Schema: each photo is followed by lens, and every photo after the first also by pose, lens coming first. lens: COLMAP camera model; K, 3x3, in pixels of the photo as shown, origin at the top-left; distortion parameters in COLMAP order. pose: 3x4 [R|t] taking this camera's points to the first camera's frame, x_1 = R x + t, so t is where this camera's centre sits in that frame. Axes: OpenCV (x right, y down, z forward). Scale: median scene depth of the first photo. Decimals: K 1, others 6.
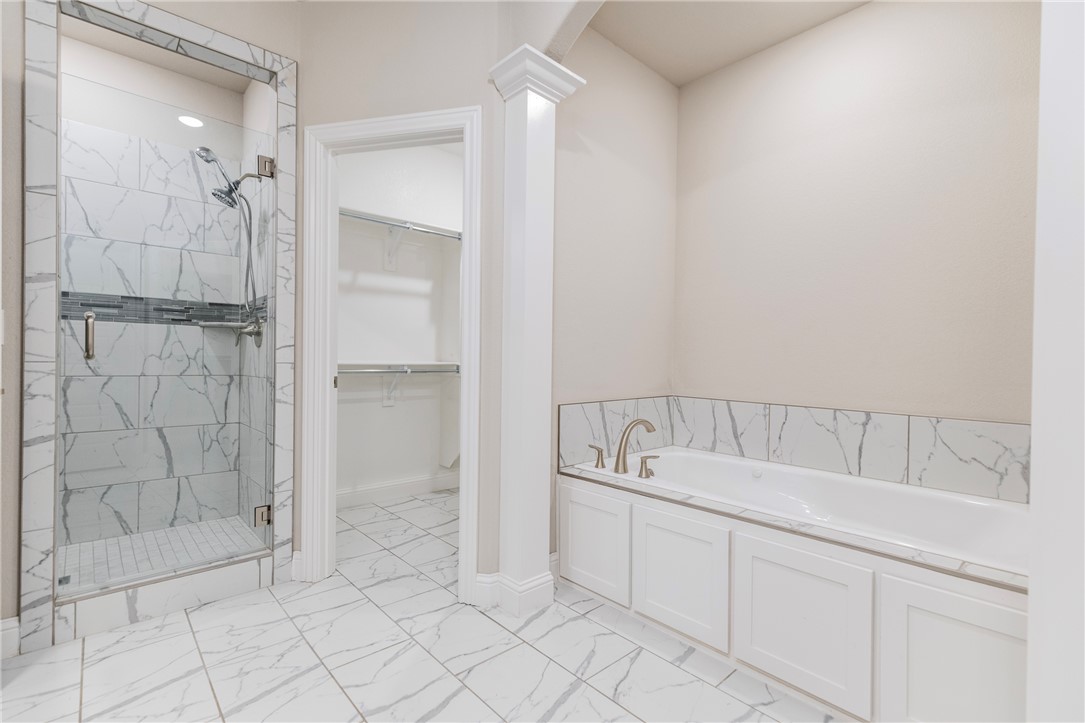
lens RADIAL K [[497.2, 0, 539.9], [0, 497.2, 361.7], [0, 0, 1]] dist [0.009608, -0.001173]
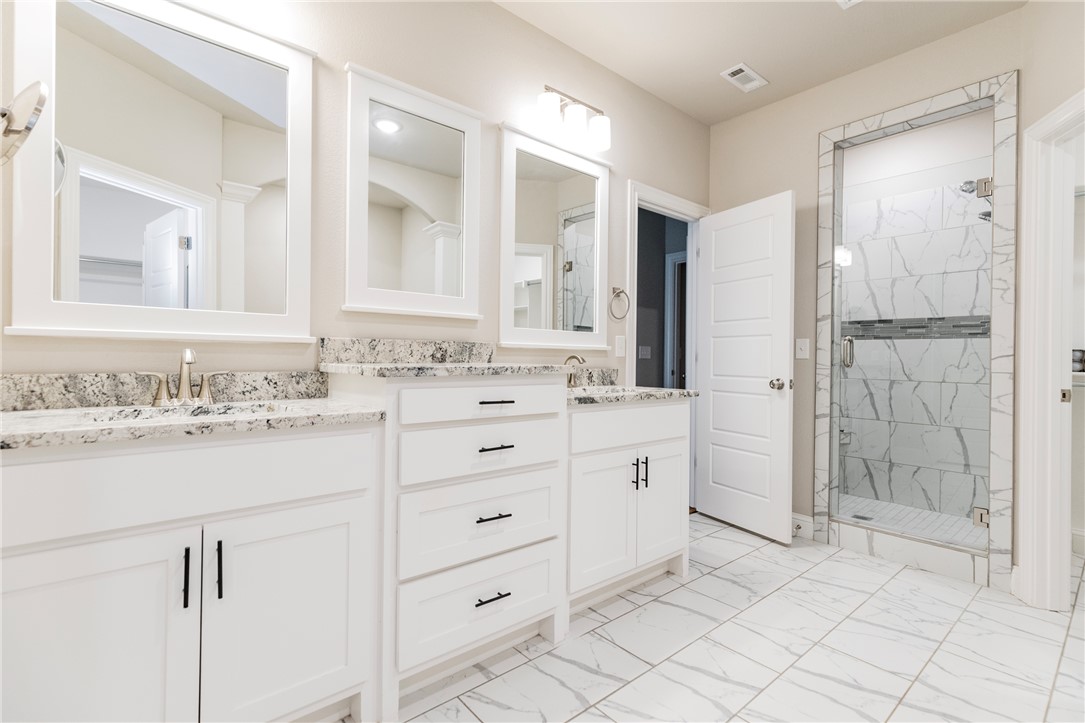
lens RADIAL K [[497.2, 0, 566.0], [0, 497.2, 354.7], [0, 0, 1]] dist [0.009608, -0.001173]
pose [[-0.004906, -0.019362, -0.999801, 0.509543], [-0.016233, 0.999682, -0.019280, -0.000418], [0.999856, 0.016136, -0.005219, 0.119425]]
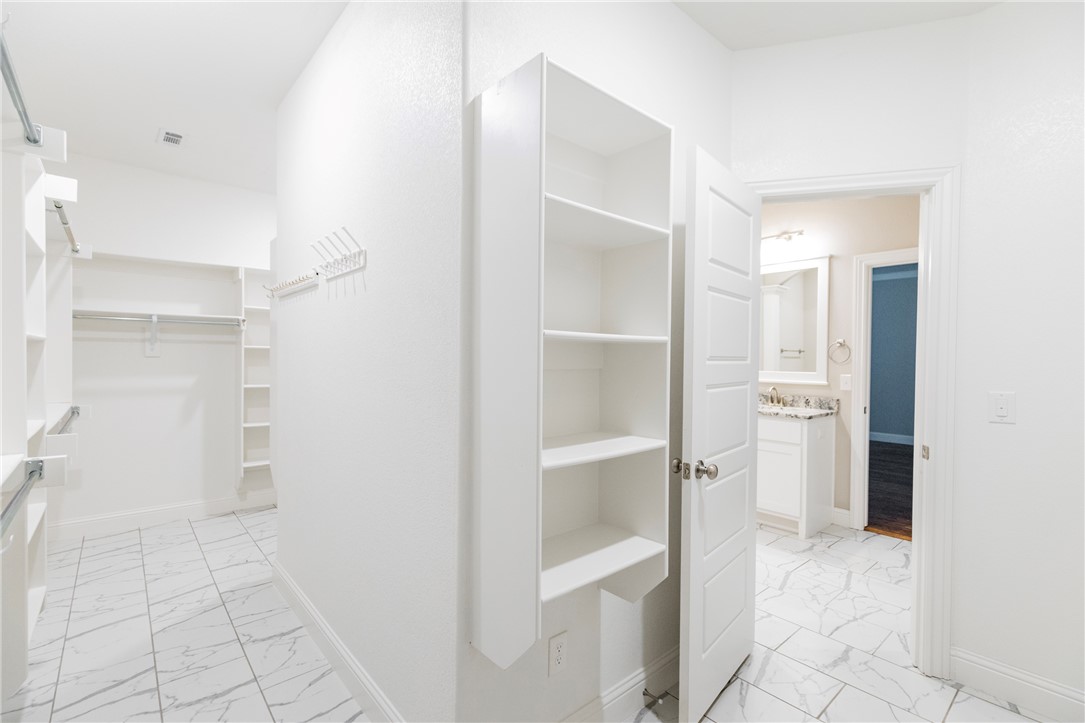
lens RADIAL K [[497.2, 0, 542.7], [0, 497.2, 361.5], [0, 0, 1]] dist [0.009608, -0.001173]
pose [[-0.999426, -0.024150, 0.023748, 0.243230], [-0.023887, 0.999651, 0.011299, -0.113570], [-0.024013, 0.010725, -0.999654, 1.966303]]
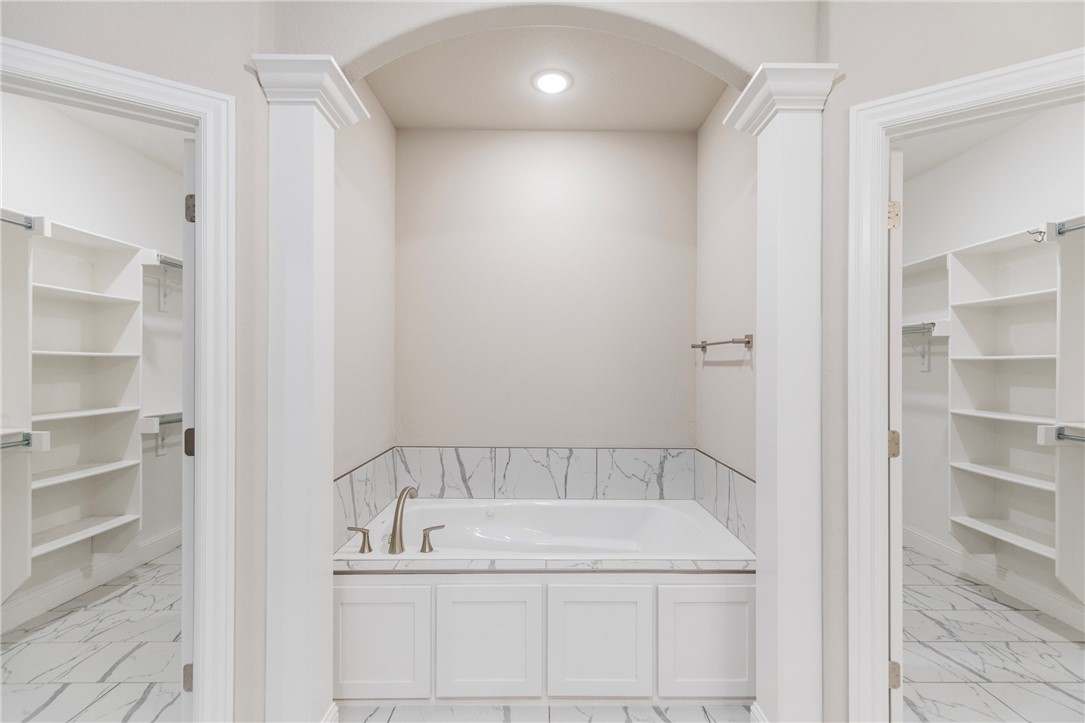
lens RADIAL K [[497.2, 0, 547.2], [0, 497.2, 360.0], [0, 0, 1]] dist [0.009608, -0.001173]
pose [[0.662032, -0.010546, 0.749401, -0.347706], [0.011237, 0.999928, 0.004144, -0.134335], [-0.749391, 0.005678, 0.662103, 0.193439]]
